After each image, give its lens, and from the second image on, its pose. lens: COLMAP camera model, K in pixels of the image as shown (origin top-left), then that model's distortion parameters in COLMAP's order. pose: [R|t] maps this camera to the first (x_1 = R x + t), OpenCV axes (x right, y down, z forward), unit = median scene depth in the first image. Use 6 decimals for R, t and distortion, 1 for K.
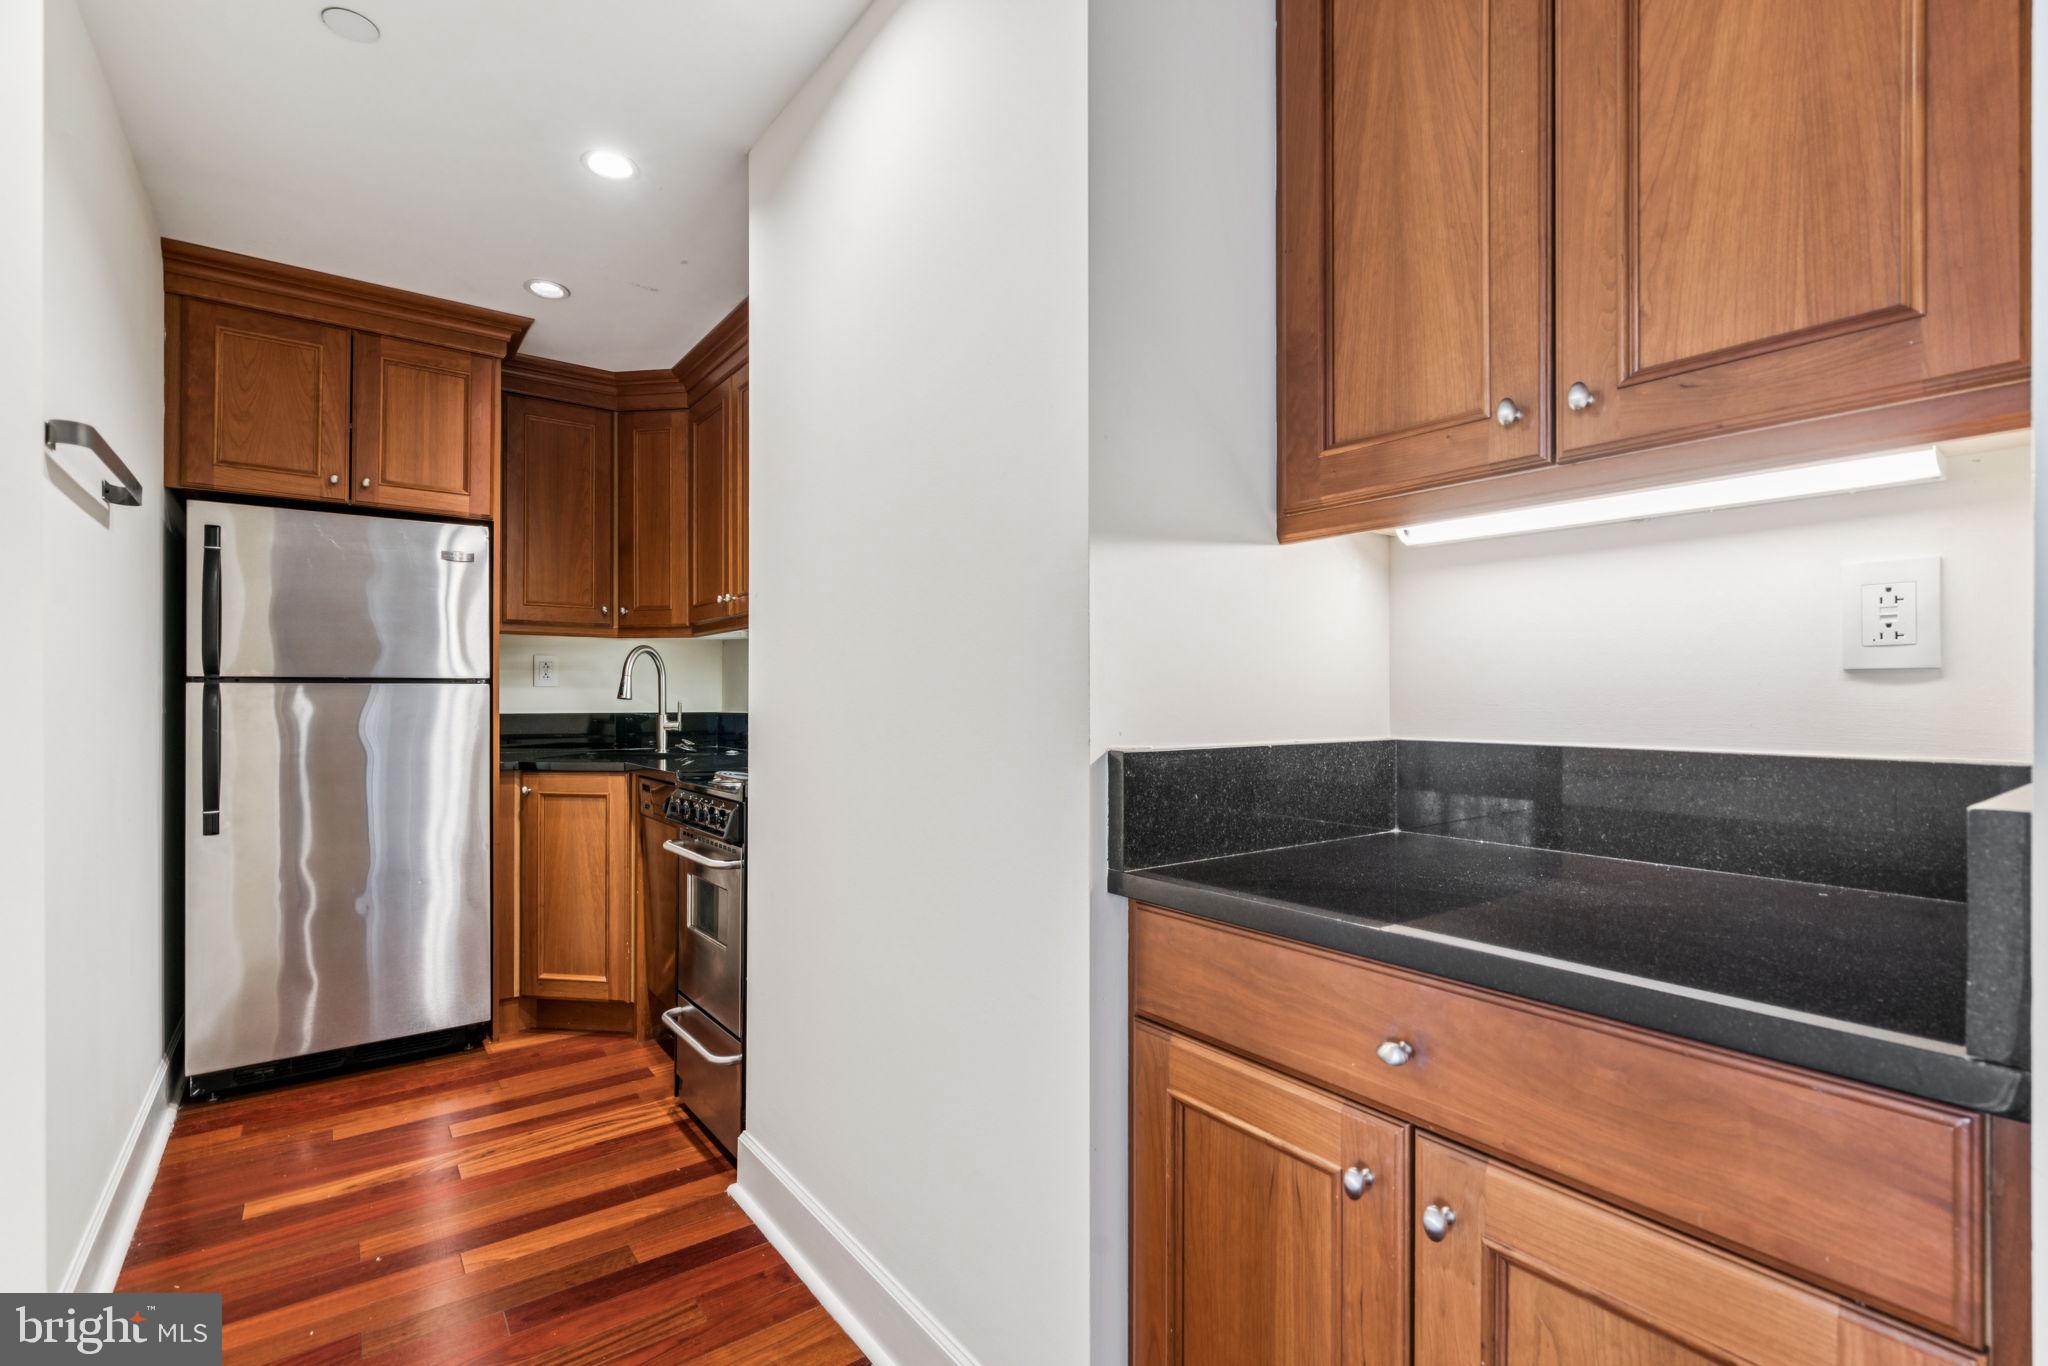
lens RADIAL K [[922.4, 0, 1020.8], [0, 922.4, 690.6], [0, 0, 1]] dist [-0.002324, 0.000197]
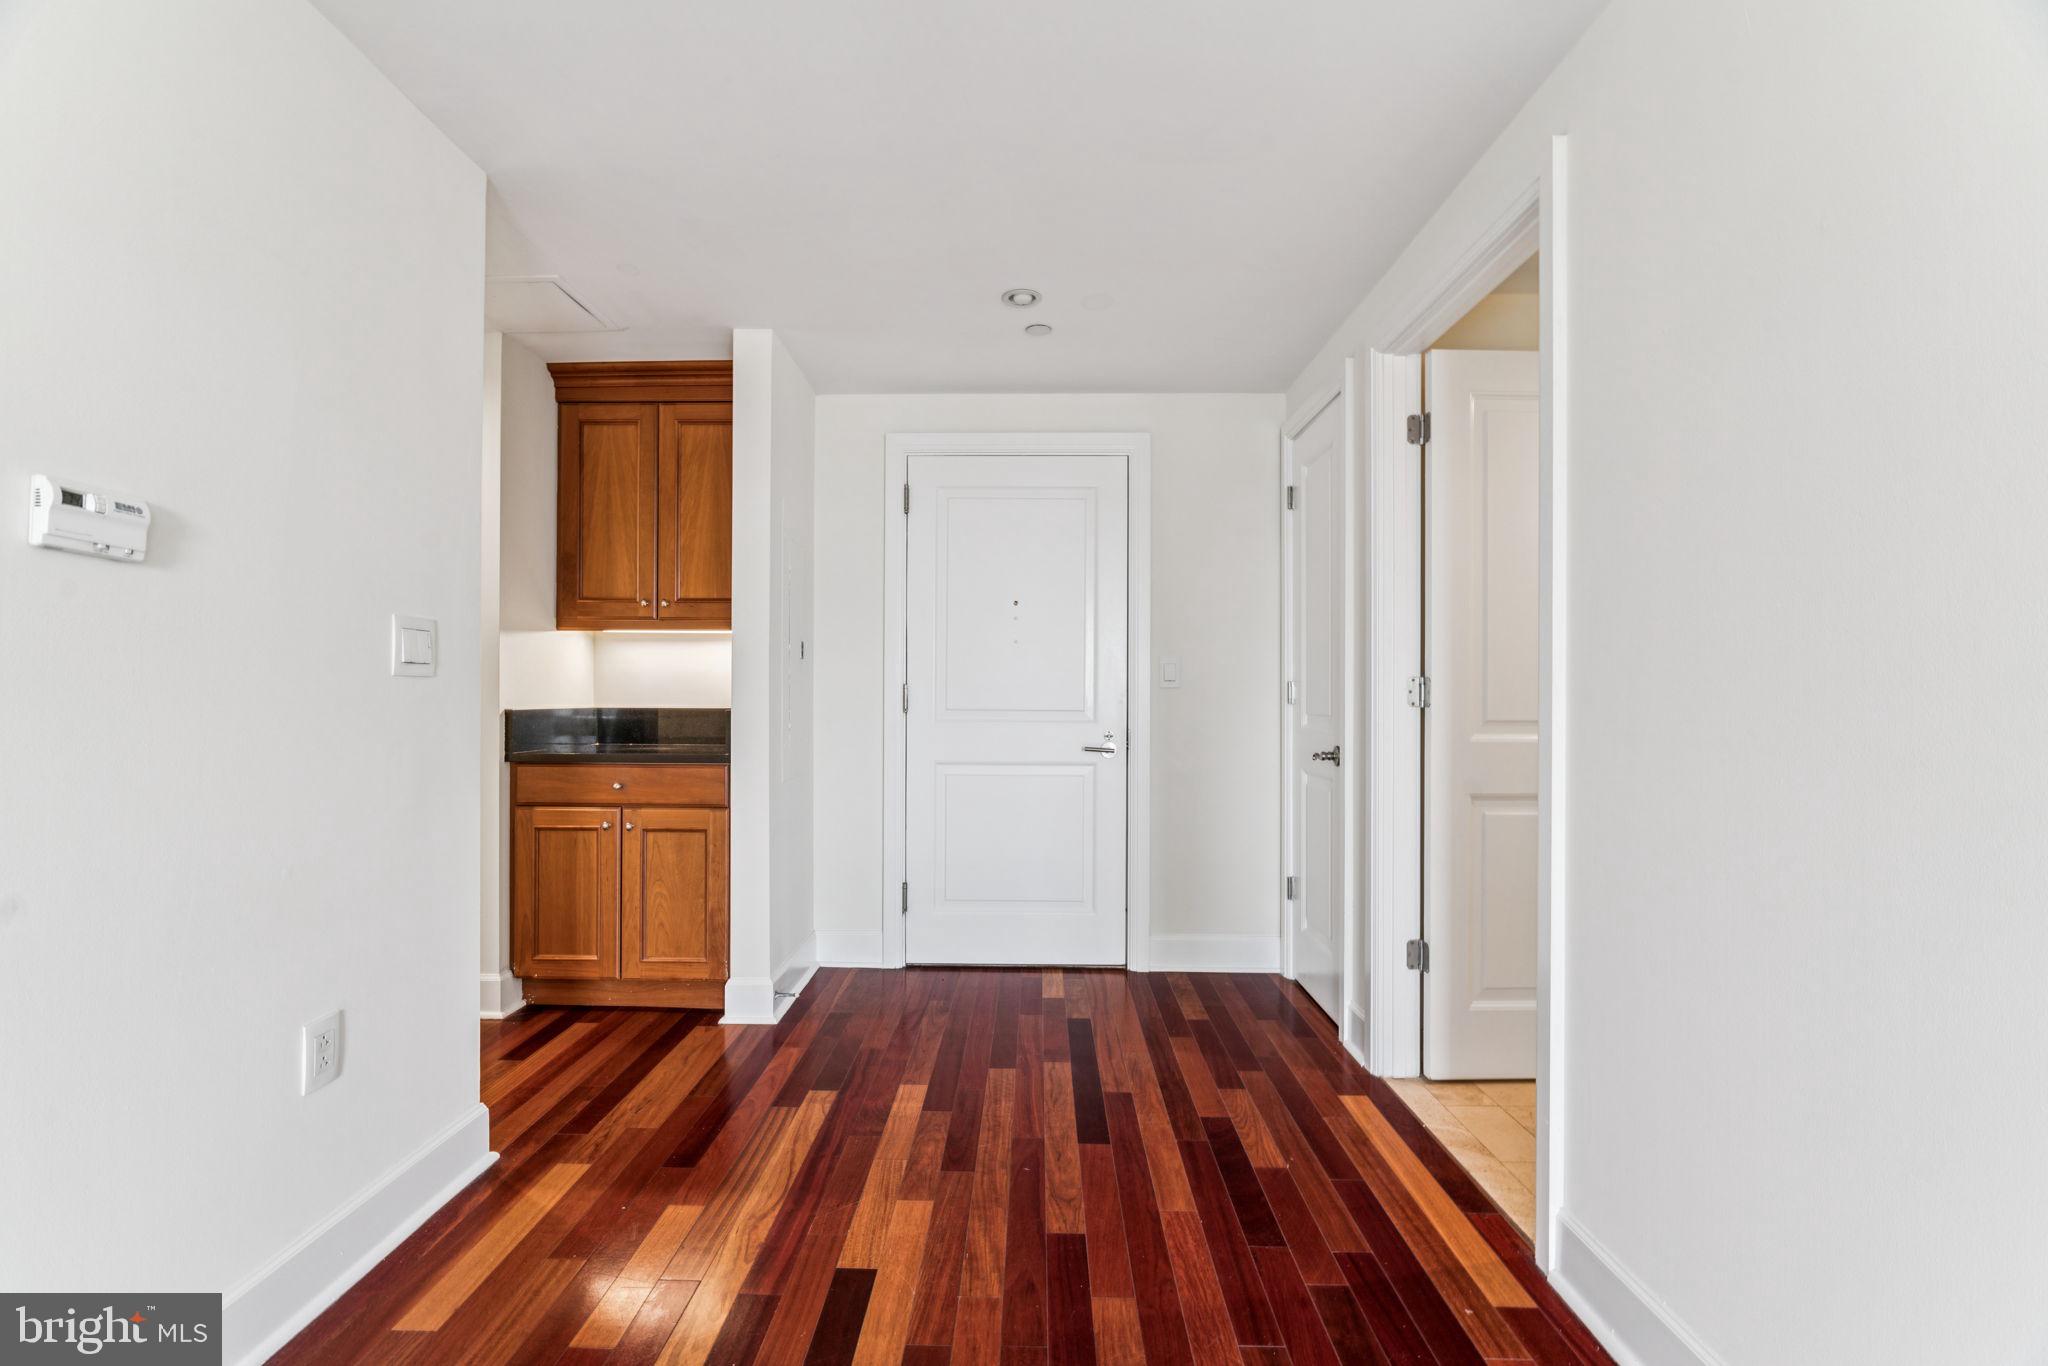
lens RADIAL K [[922.4, 0, 1020.8], [0, 922.4, 690.6], [0, 0, 1]] dist [-0.002324, 0.000197]
pose [[0.616499, 0.005004, 0.787340, -1.216893], [-0.004066, 0.999987, -0.003172, 0.012618], [-0.787345, -0.001246, 0.616511, -2.058252]]
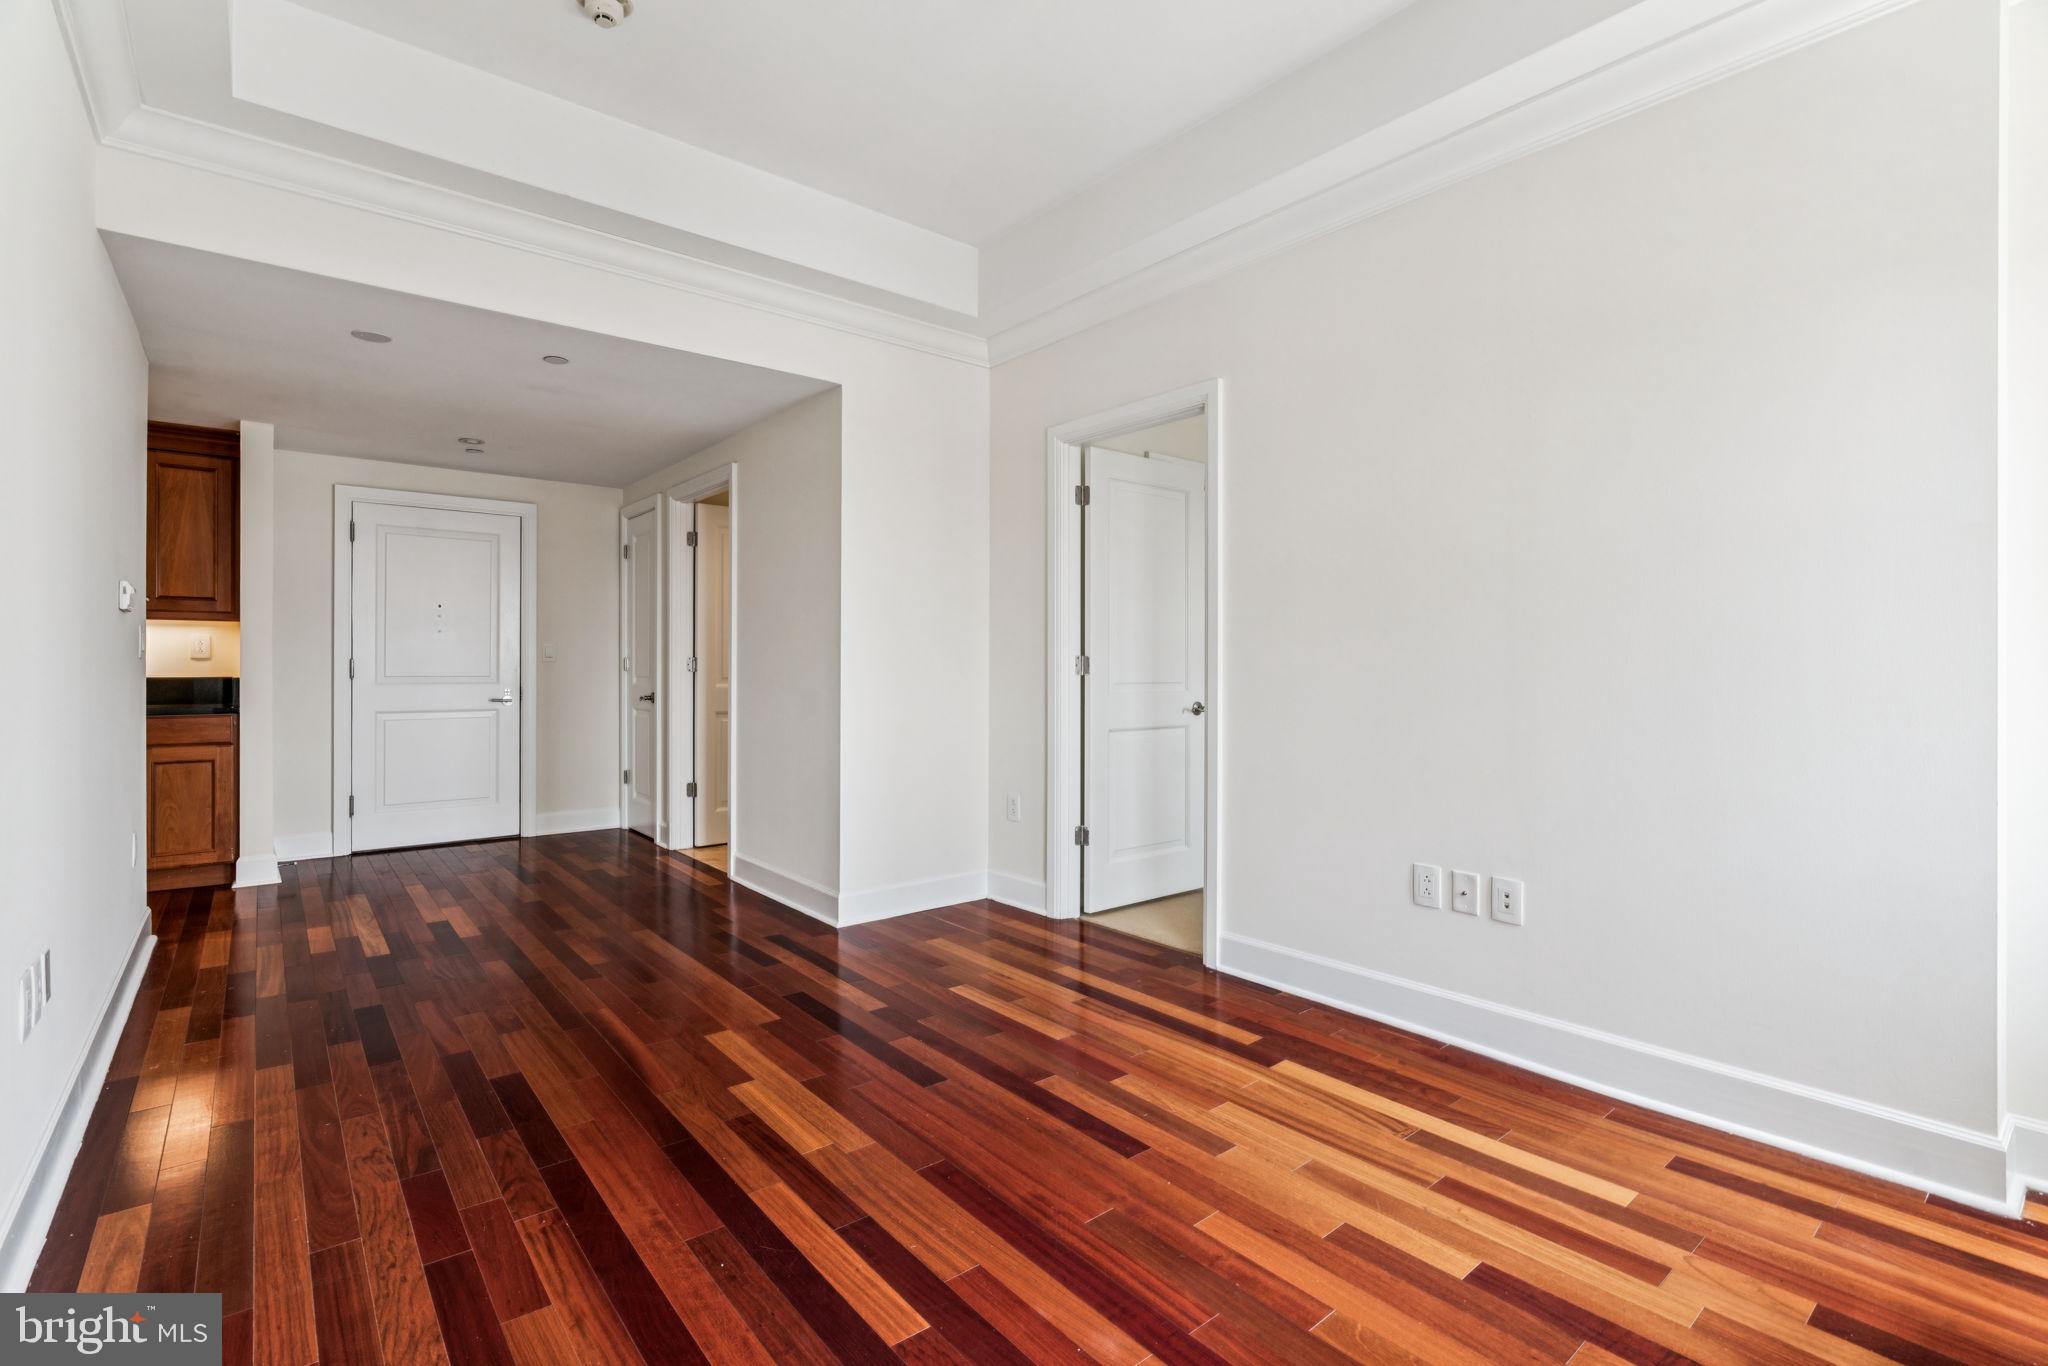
lens RADIAL K [[929.1, 0, 1013.6], [0, 929.1, 671.8], [0, 0, 1]] dist [-0.001069, 0.000028]
pose [[-0.035045, -0.008960, 0.999346, -4.000904], [-0.003866, 0.999954, 0.008830, -0.010212], [-0.999378, -0.003554, -0.035078, -3.032853]]
